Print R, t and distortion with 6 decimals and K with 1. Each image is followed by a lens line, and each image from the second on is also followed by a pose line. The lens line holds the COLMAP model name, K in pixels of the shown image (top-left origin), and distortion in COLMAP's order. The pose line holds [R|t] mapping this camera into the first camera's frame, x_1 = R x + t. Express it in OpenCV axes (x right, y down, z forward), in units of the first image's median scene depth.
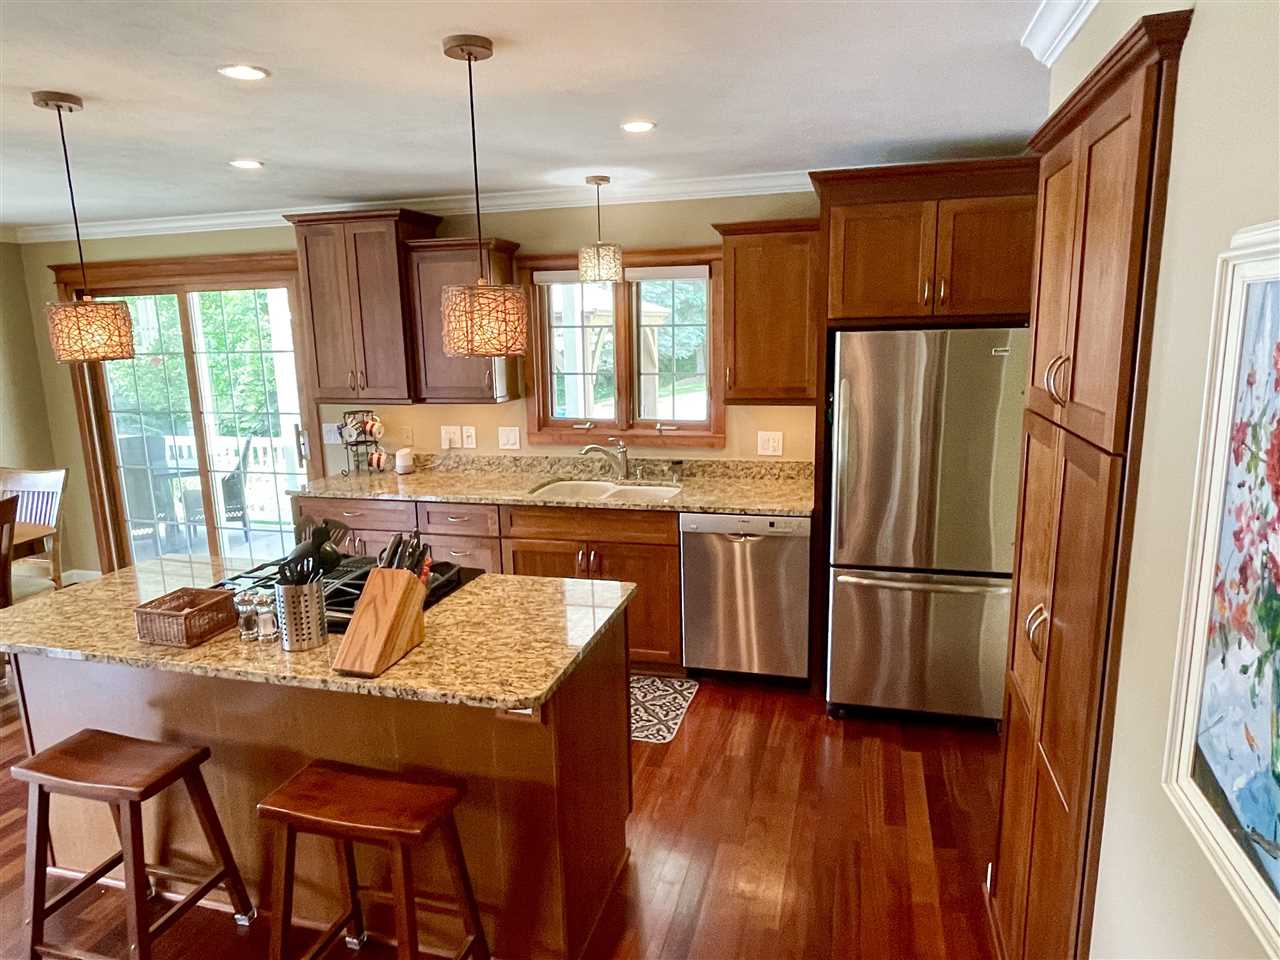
lens RADIAL K [[790.2, 0, 638.0], [0, 790.2, 480.9], [0, 0, 1]] dist [-0.001872, -0.000305]
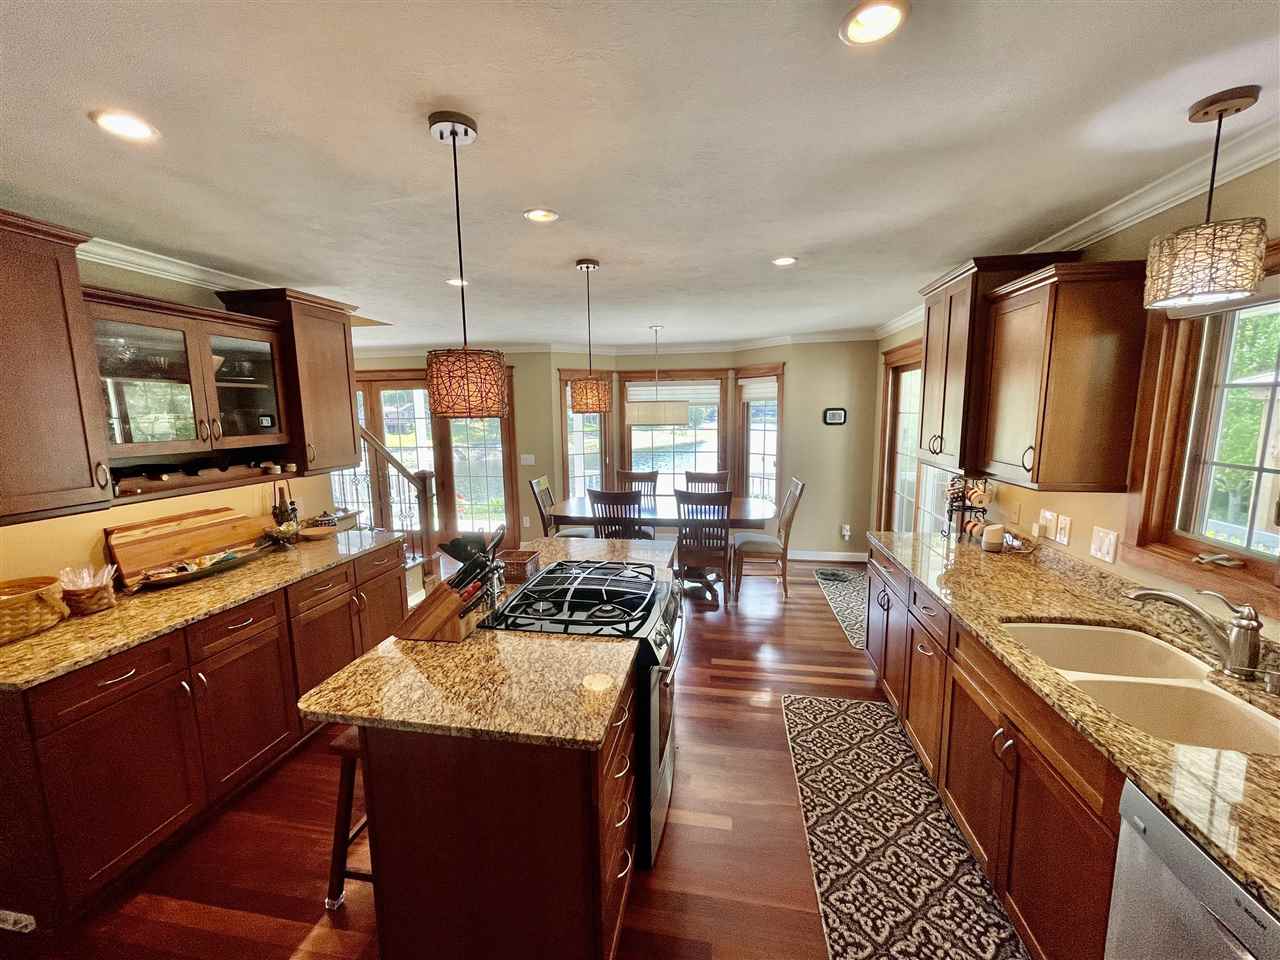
lens RADIAL K [[517.8, 0, 636.3], [0, 517.8, 480.1], [0, 0, 1]] dist [-0.006541, 0.000398]
pose [[0.097212, 0.157766, -0.982680, 0.247242], [-0.181189, 0.973662, 0.138394, -0.100916], [0.978632, 0.164598, 0.123237, 0.534500]]
